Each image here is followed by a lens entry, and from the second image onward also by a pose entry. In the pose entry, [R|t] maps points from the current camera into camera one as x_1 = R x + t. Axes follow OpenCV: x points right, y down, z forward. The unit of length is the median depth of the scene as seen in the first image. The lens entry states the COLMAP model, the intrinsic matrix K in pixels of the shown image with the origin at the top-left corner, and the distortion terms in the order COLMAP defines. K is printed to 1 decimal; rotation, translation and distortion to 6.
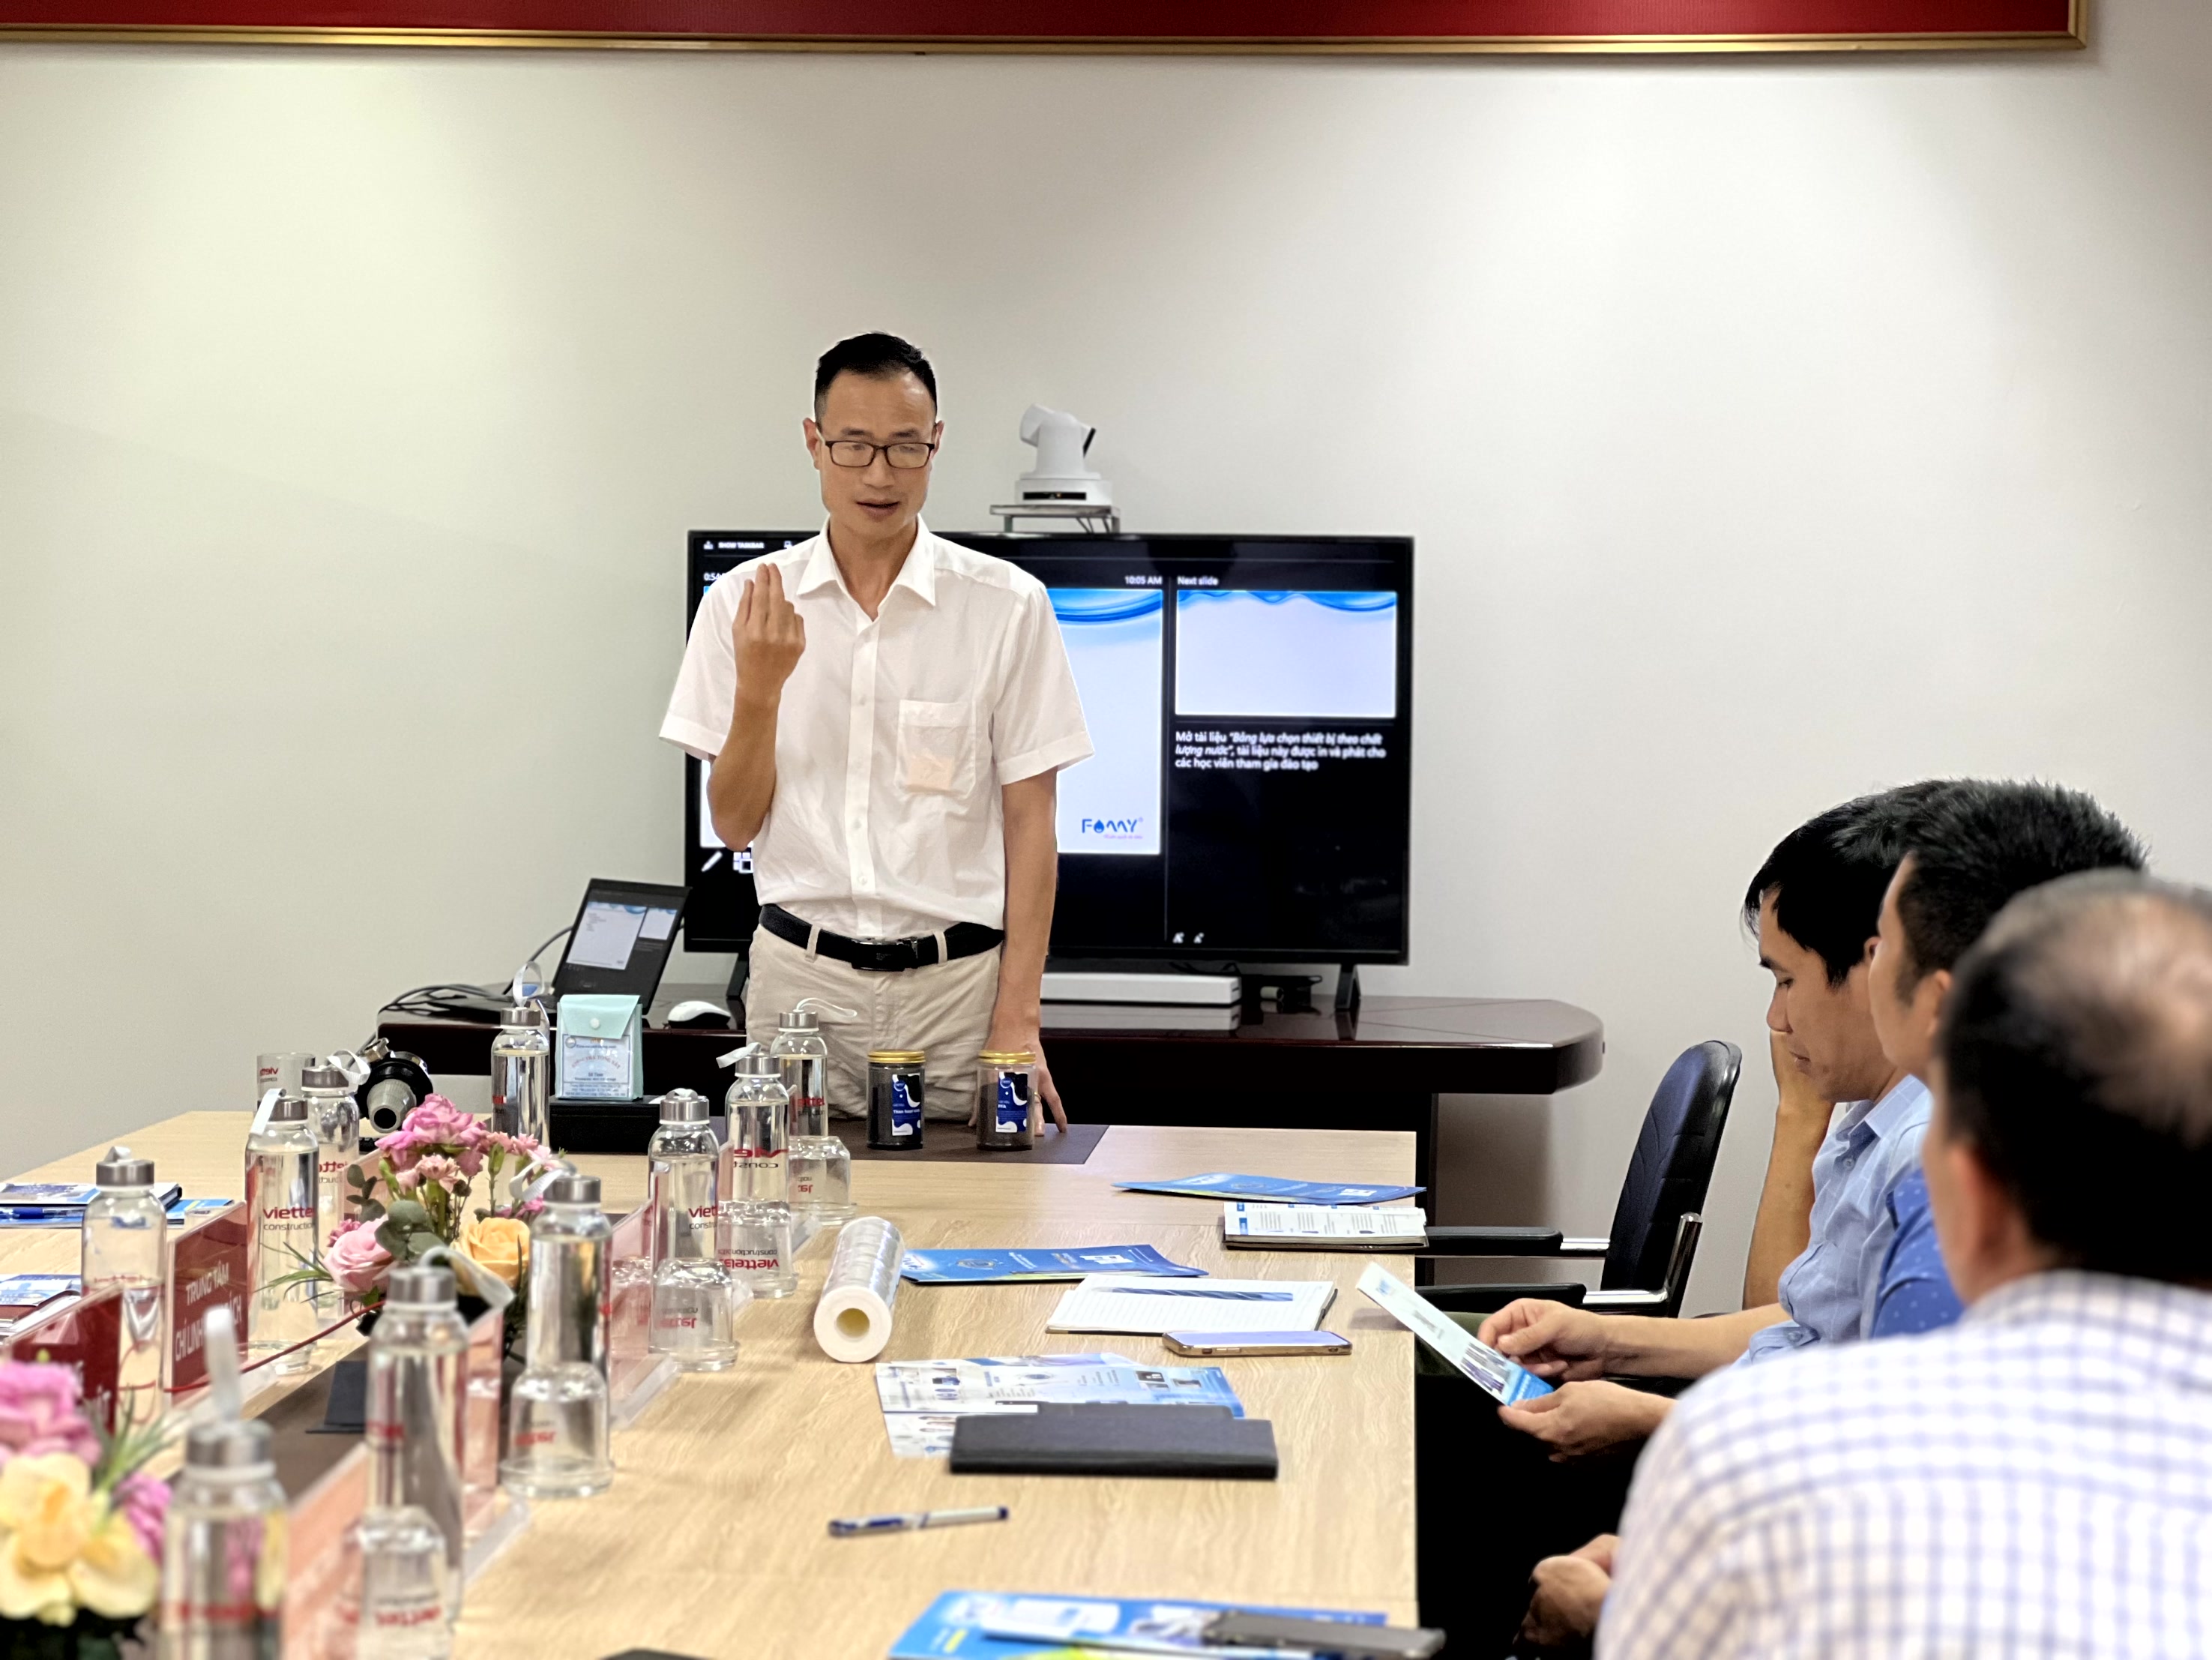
lens RADIAL K [[4938.5, 0, 1173.1], [0, 4938.5, 877.6], [0, 0, 1]] dist [0.205953, 0.000000]
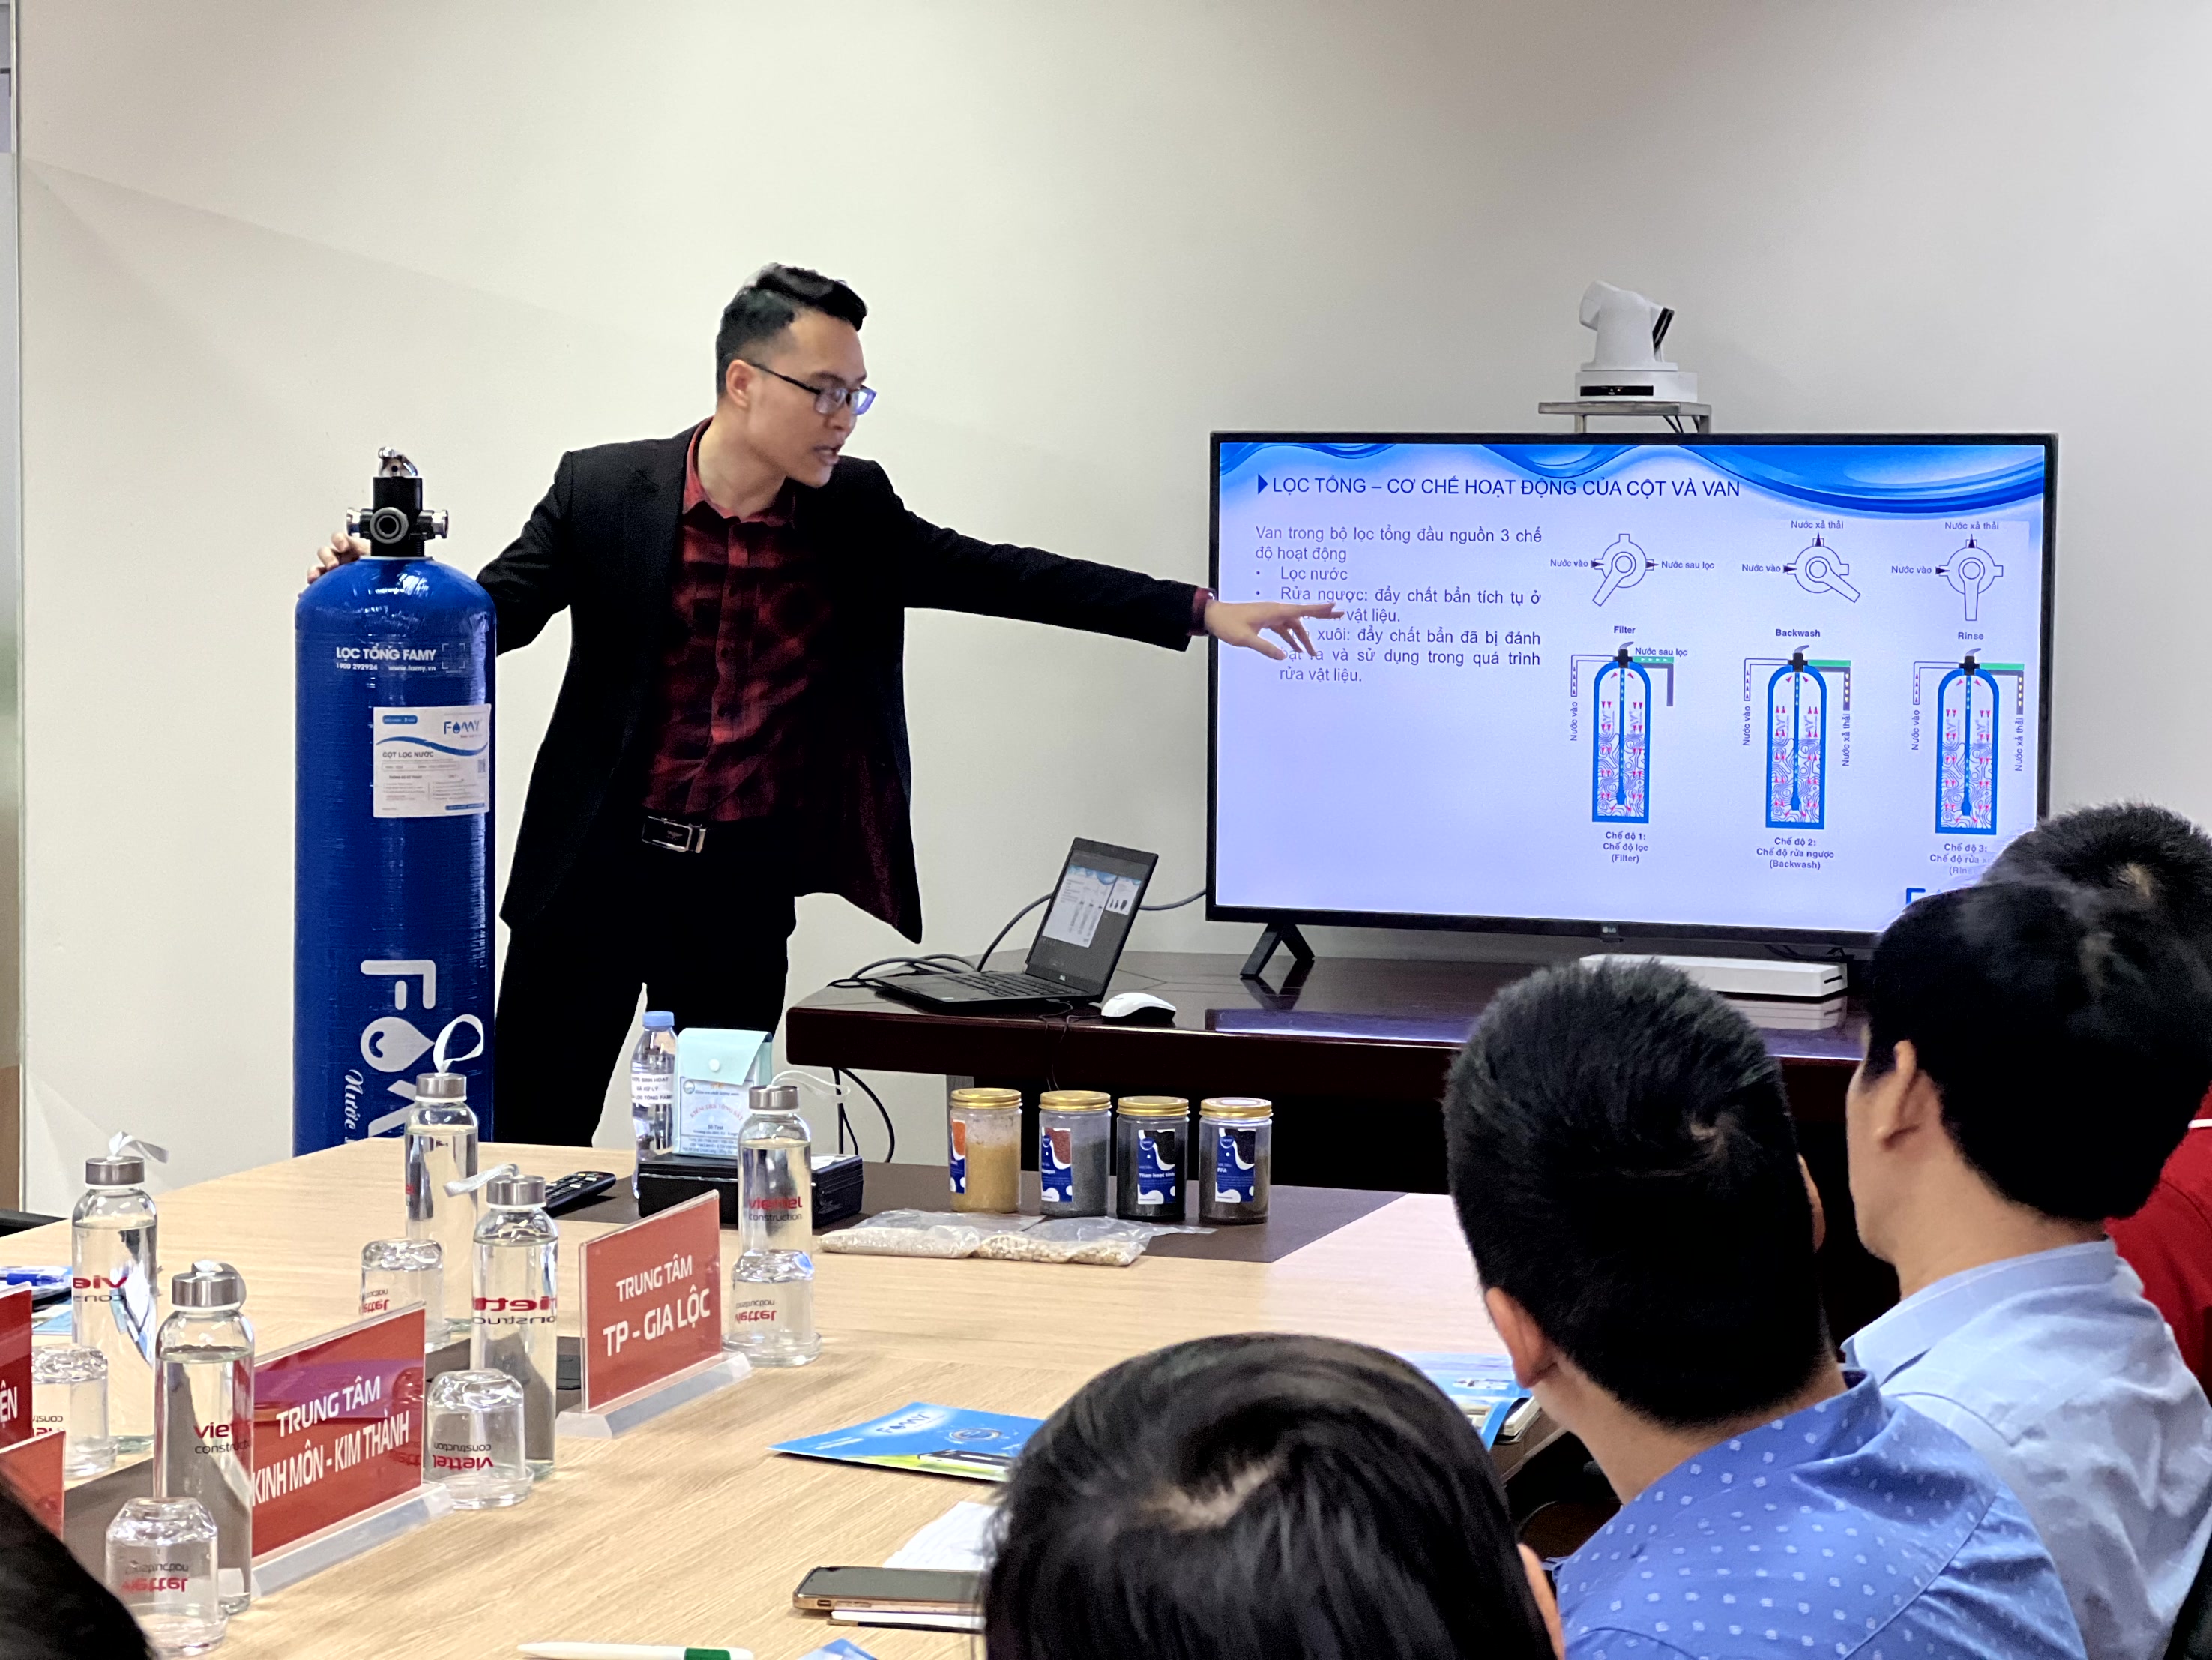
lens RADIAL K [[4938.5, 0, 1144.7], [0, 4938.5, 841.2], [0, 0, 1]] dist [0.205953, 0.000000]
pose [[0.963227, 0.016259, -0.268196, 0.126447], [-0.009372, 0.999593, 0.026939, -0.022601], [0.268525, -0.023435, 0.962988, 0.165607]]
